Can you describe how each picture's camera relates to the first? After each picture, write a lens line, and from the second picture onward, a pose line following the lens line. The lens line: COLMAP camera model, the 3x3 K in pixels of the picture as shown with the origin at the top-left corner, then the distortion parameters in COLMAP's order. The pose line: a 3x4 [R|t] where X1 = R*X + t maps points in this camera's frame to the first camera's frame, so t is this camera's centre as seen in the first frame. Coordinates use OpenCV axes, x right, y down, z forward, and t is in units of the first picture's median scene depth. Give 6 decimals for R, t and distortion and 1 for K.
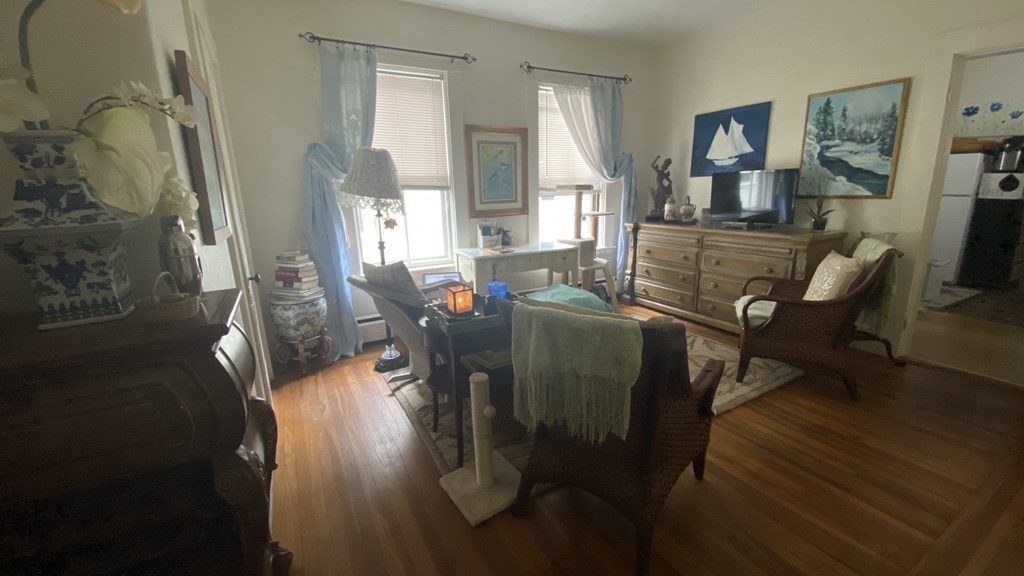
lens RADIAL K [[416.3, 0, 512.0], [0, 416.3, 293.7], [0, 0, 1]] dist [0.024757, -0.019406]
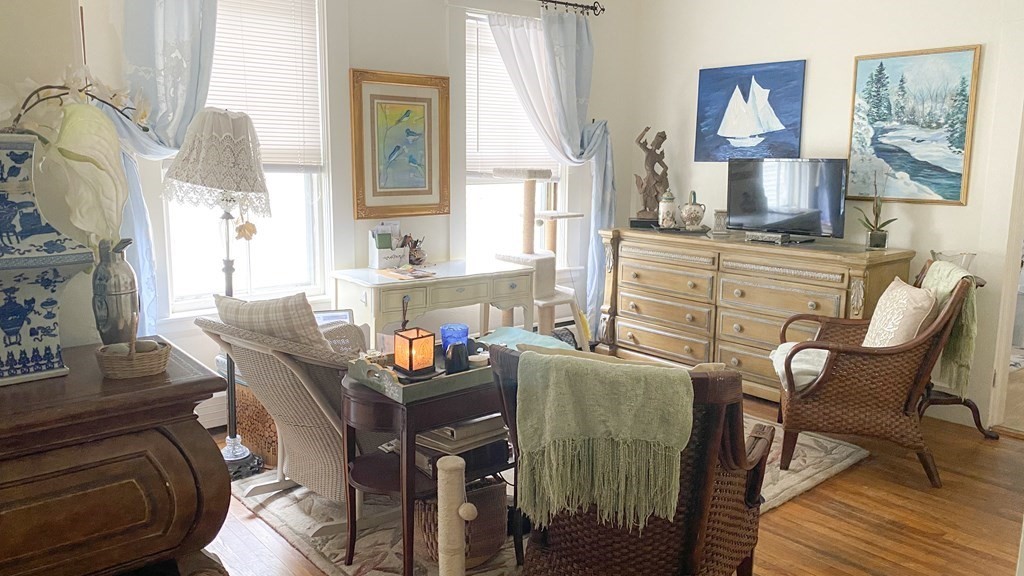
lens RADIAL K [[772.2, 0, 512.0], [0, 772.2, 288.0], [0, 0, 1]] dist [0.031620, -0.005150]
pose [[0.982297, 0.000672, 0.187328, -0.110094], [0.013940, 0.996959, -0.076673, 0.006228], [-0.186810, 0.077927, 0.979301, -0.150499]]
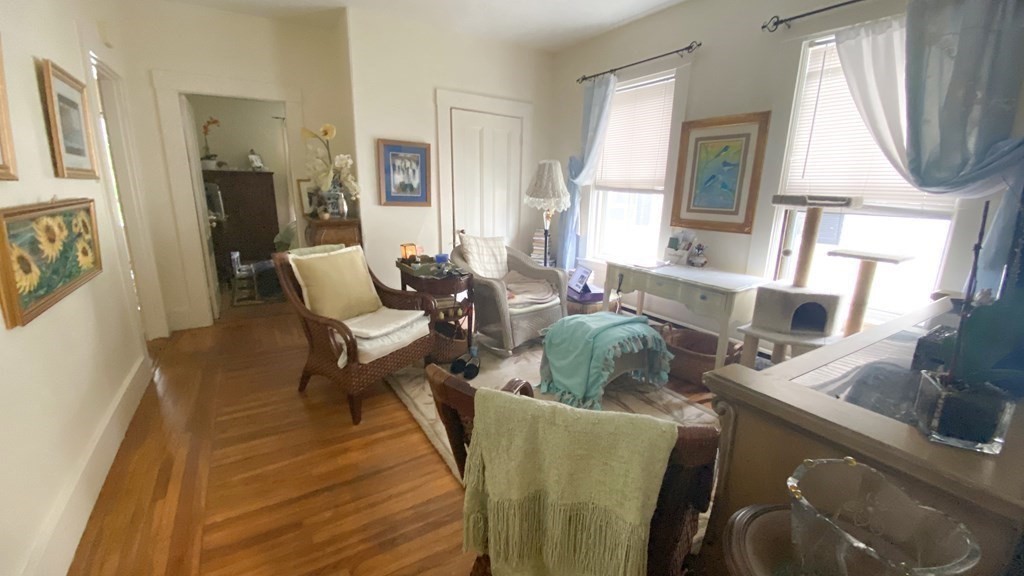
lens RADIAL K [[418.6, 0, 510.4], [0, 418.6, 290.6], [0, 0, 1]] dist [0.000734, -0.019314]
pose [[0.044339, 0.266894, -0.962705, 0.964262], [-0.259308, 0.933700, 0.246910, -0.227475], [0.964776, 0.238689, 0.110607, 0.743303]]
